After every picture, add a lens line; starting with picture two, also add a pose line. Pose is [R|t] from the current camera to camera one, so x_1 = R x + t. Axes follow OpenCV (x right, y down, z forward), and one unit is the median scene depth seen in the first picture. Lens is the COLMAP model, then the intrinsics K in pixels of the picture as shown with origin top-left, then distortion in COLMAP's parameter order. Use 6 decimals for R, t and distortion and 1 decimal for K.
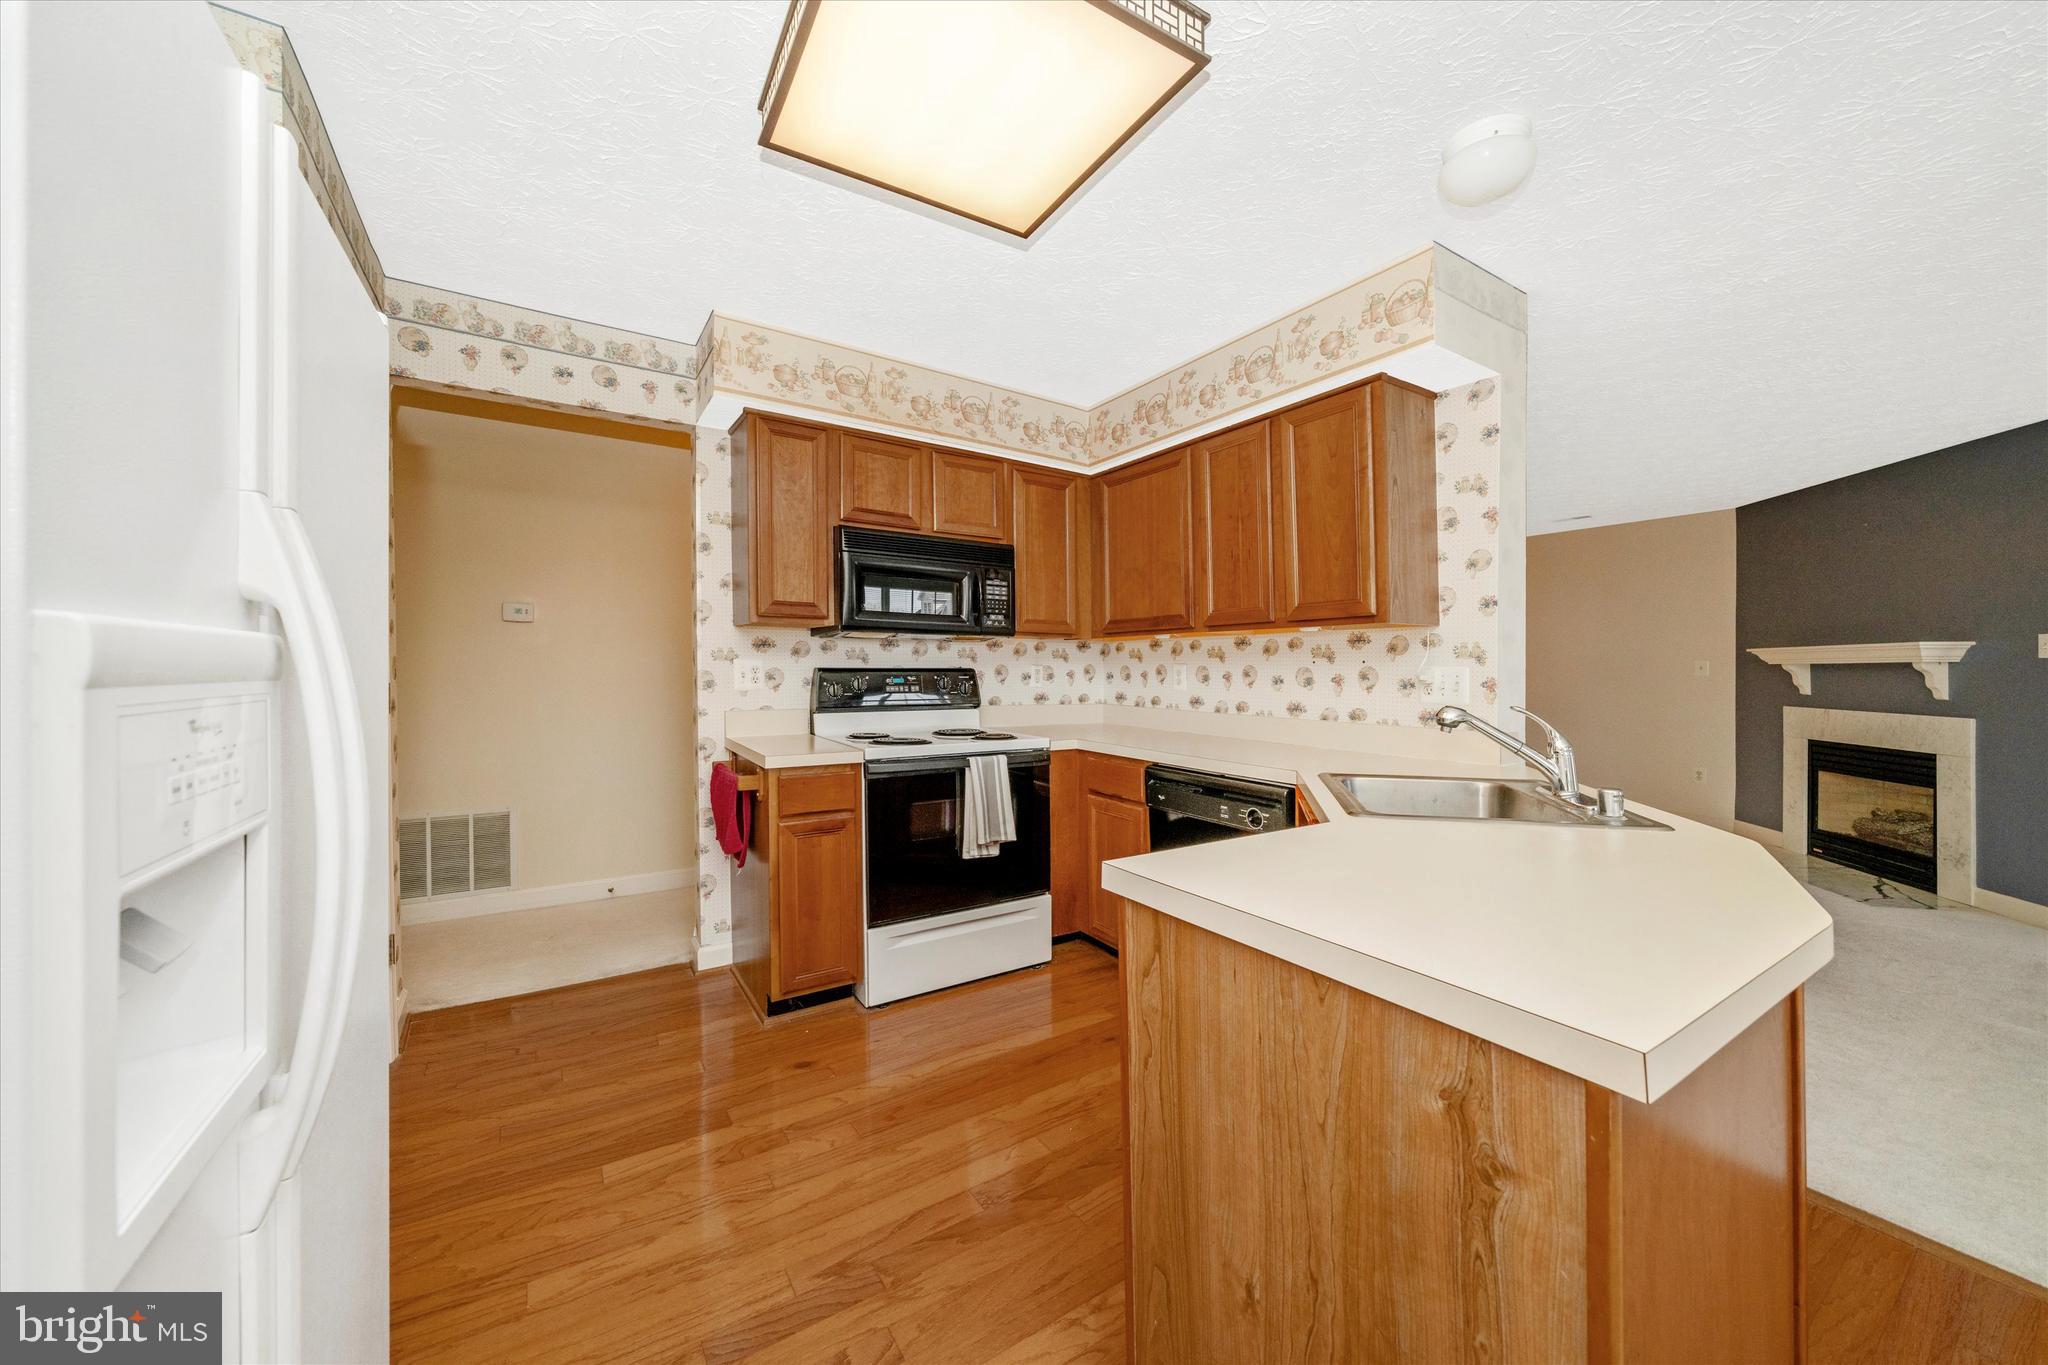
lens RADIAL K [[744.2, 0, 1022.1], [0, 744.2, 667.4], [0, 0, 1]] dist [-0.005879, -0.000112]
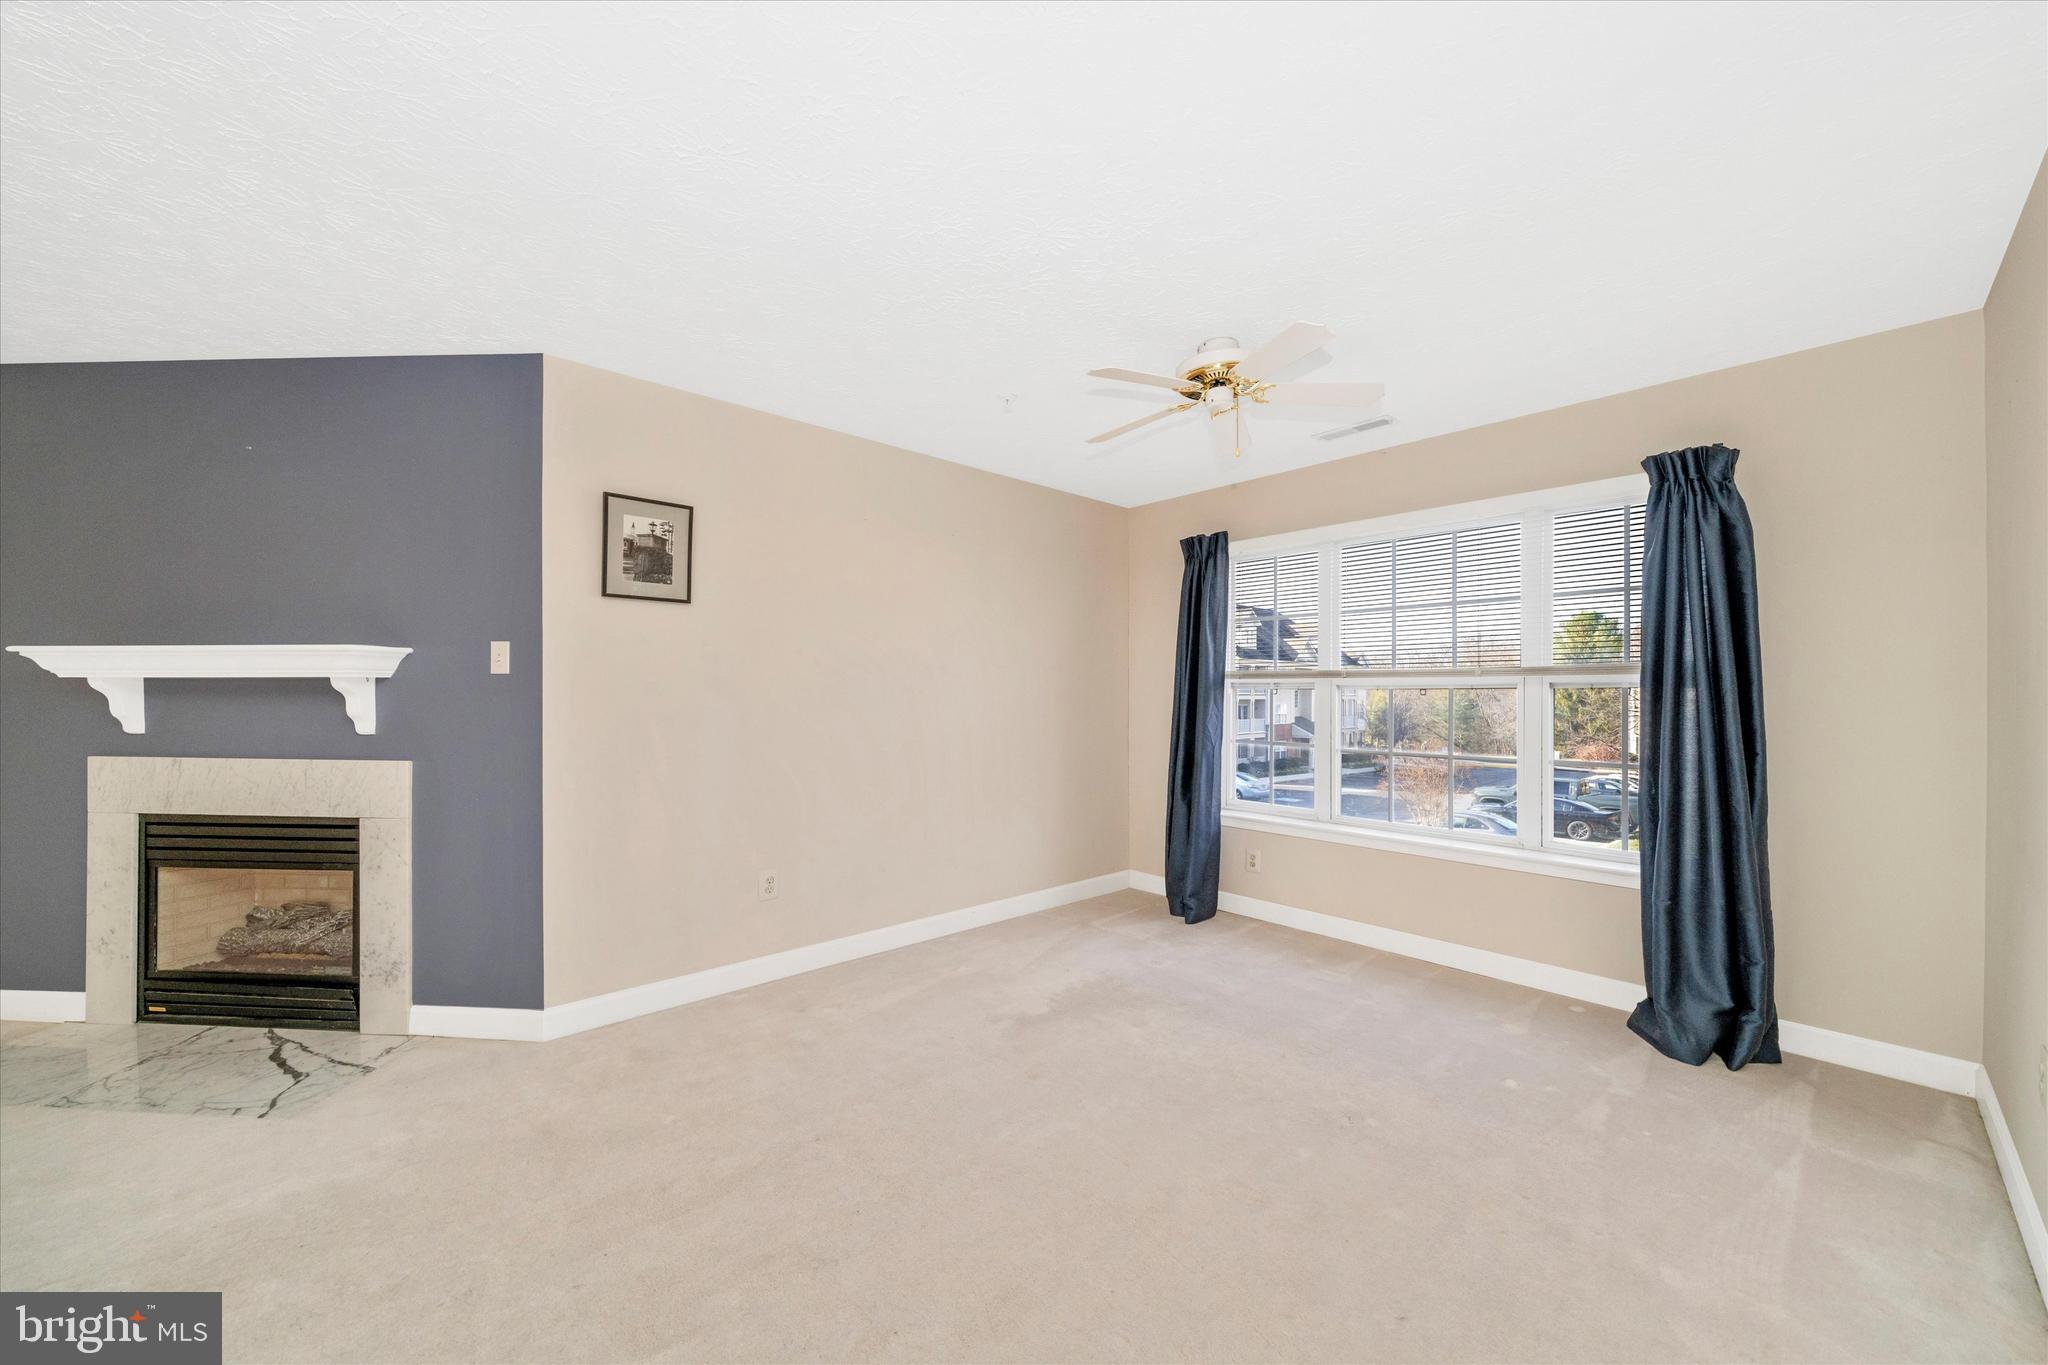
lens RADIAL K [[744.2, 0, 1021.7], [0, 744.2, 686.7], [0, 0, 1]] dist [-0.005879, -0.000112]
pose [[-0.158218, -0.000842, 0.987404, 0.515915], [-0.006968, 0.999976, -0.000264, -0.003846], [-0.987380, -0.006922, -0.158220, 0.543830]]
